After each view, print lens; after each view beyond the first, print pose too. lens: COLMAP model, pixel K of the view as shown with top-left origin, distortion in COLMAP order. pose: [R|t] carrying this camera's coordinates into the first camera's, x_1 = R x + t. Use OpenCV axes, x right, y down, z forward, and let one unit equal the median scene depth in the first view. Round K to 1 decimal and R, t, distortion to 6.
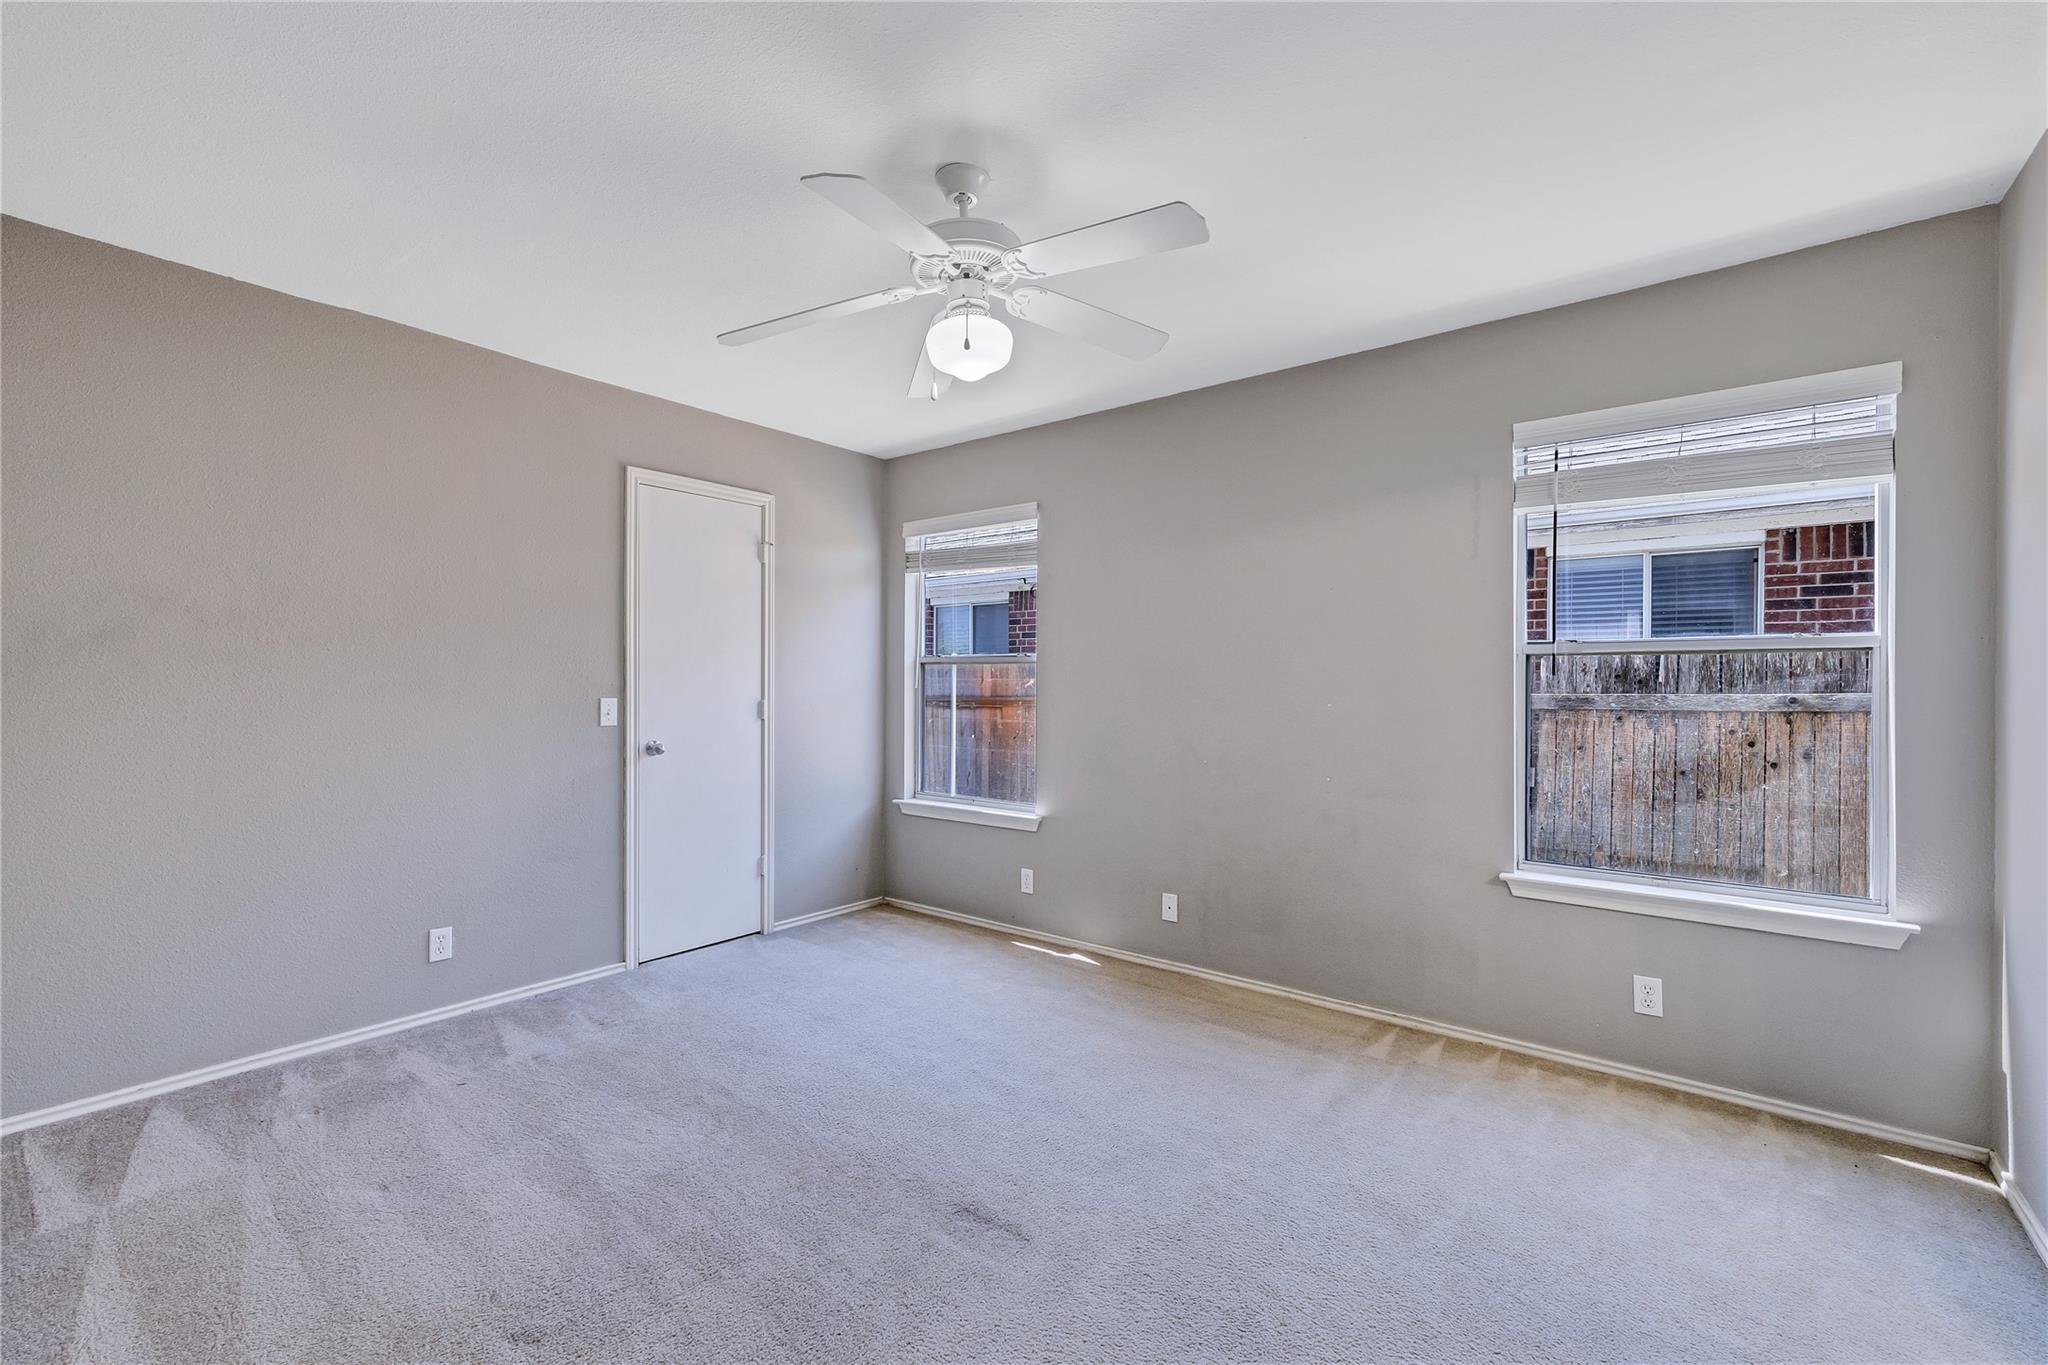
lens RADIAL K [[872.8, 0, 1024.1], [0, 872.8, 685.2], [0, 0, 1]] dist [-0.007062, -0.000466]
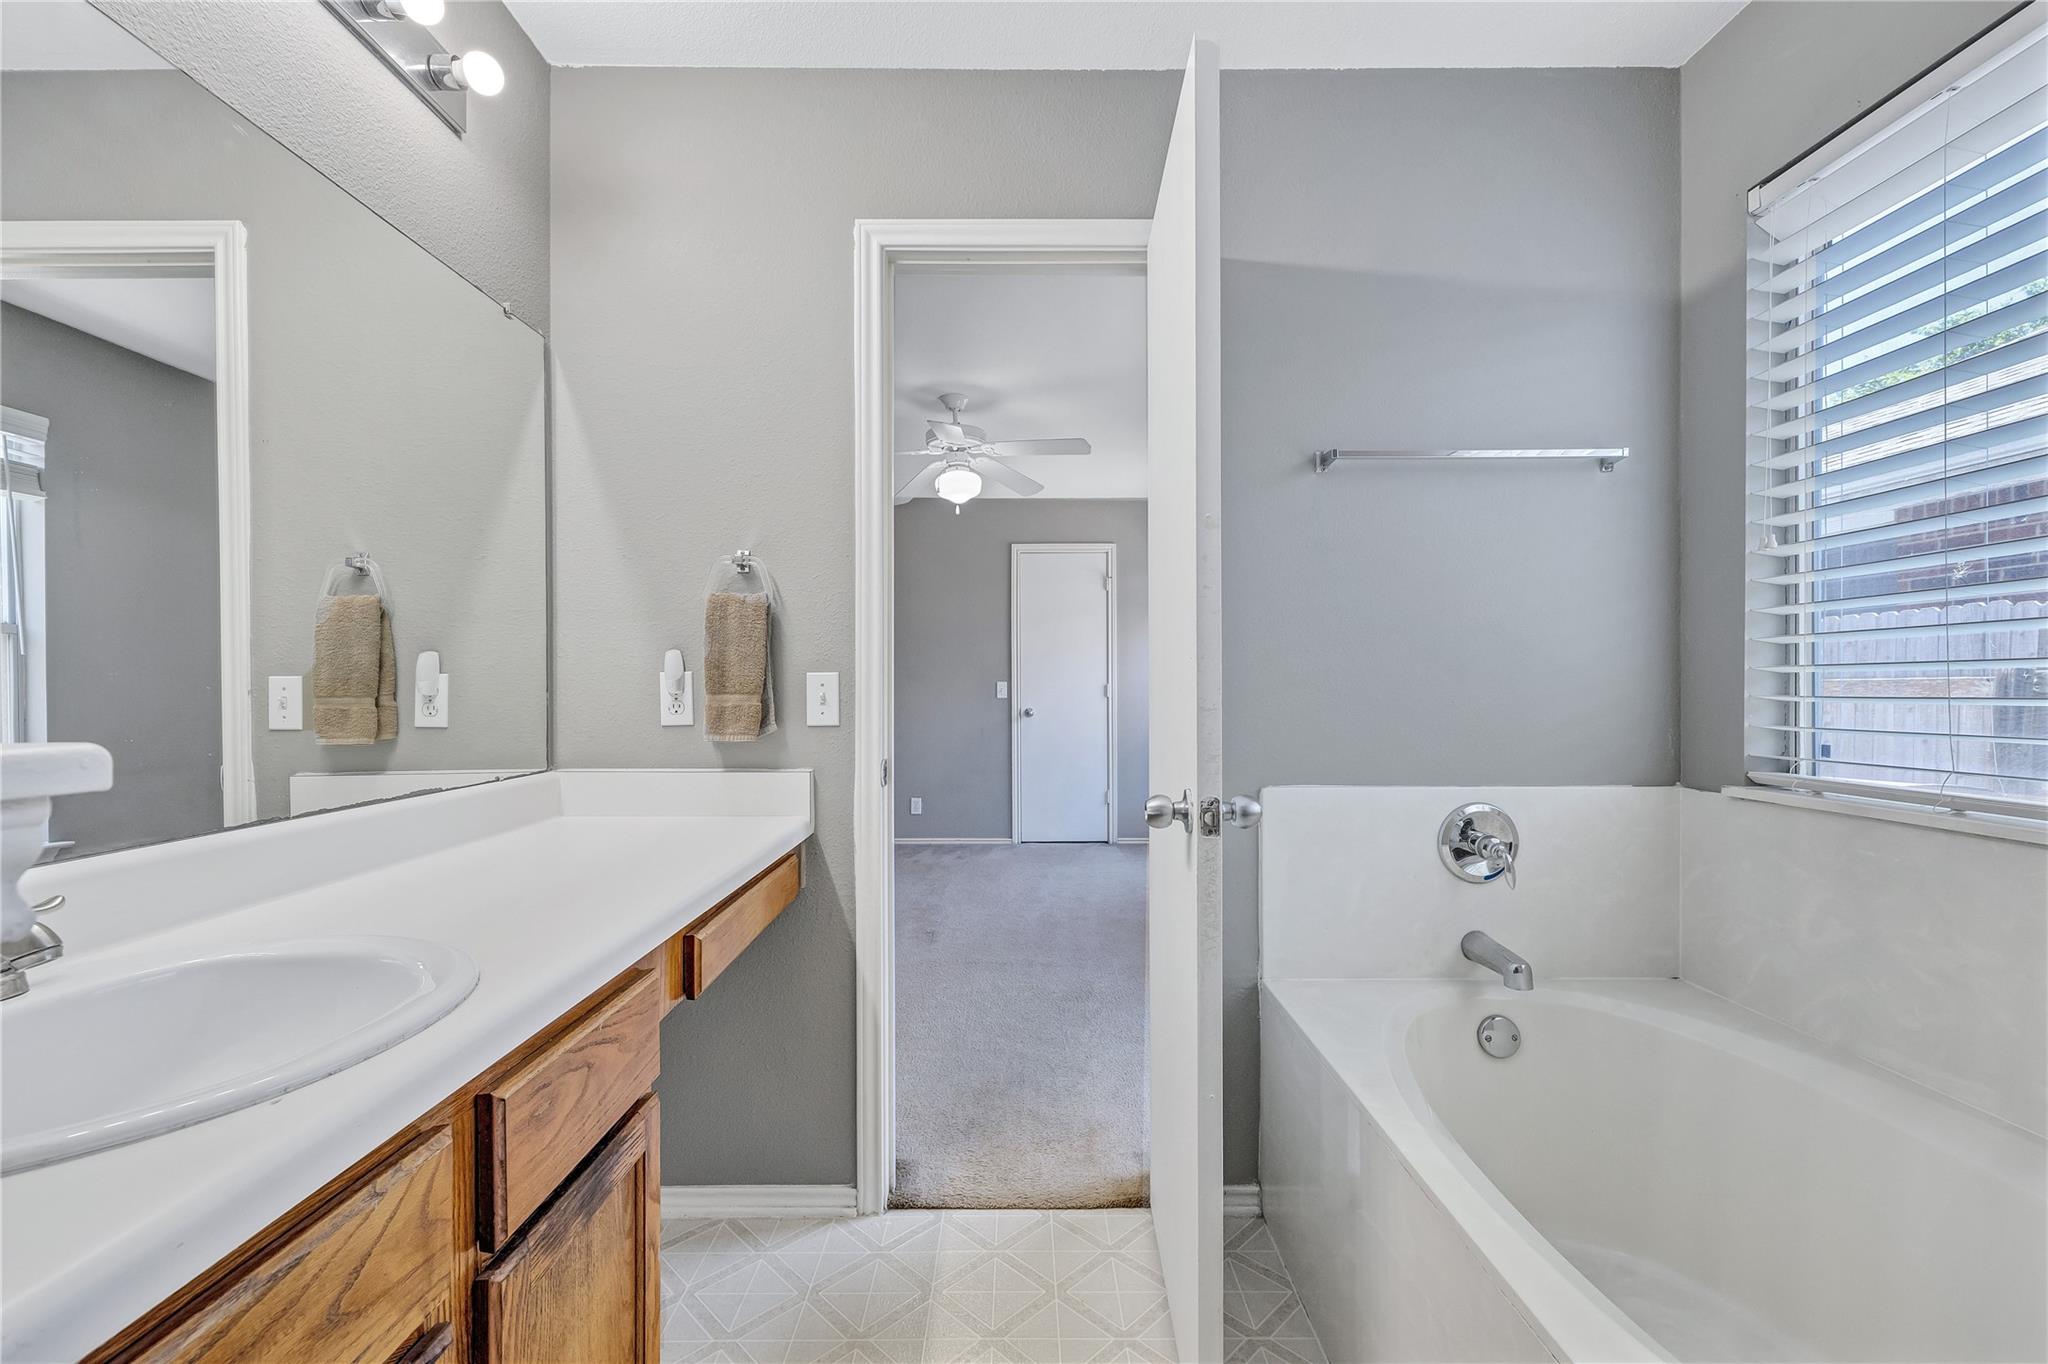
lens RADIAL K [[872.8, 0, 1023.4], [0, 872.8, 682.4], [0, 0, 1]] dist [-0.007062, -0.000466]
pose [[0.613970, -0.003914, -0.789319, 0.881607], [0.005226, 0.999986, -0.000894, 0.017182], [0.789312, -0.003576, 0.613982, -0.018964]]
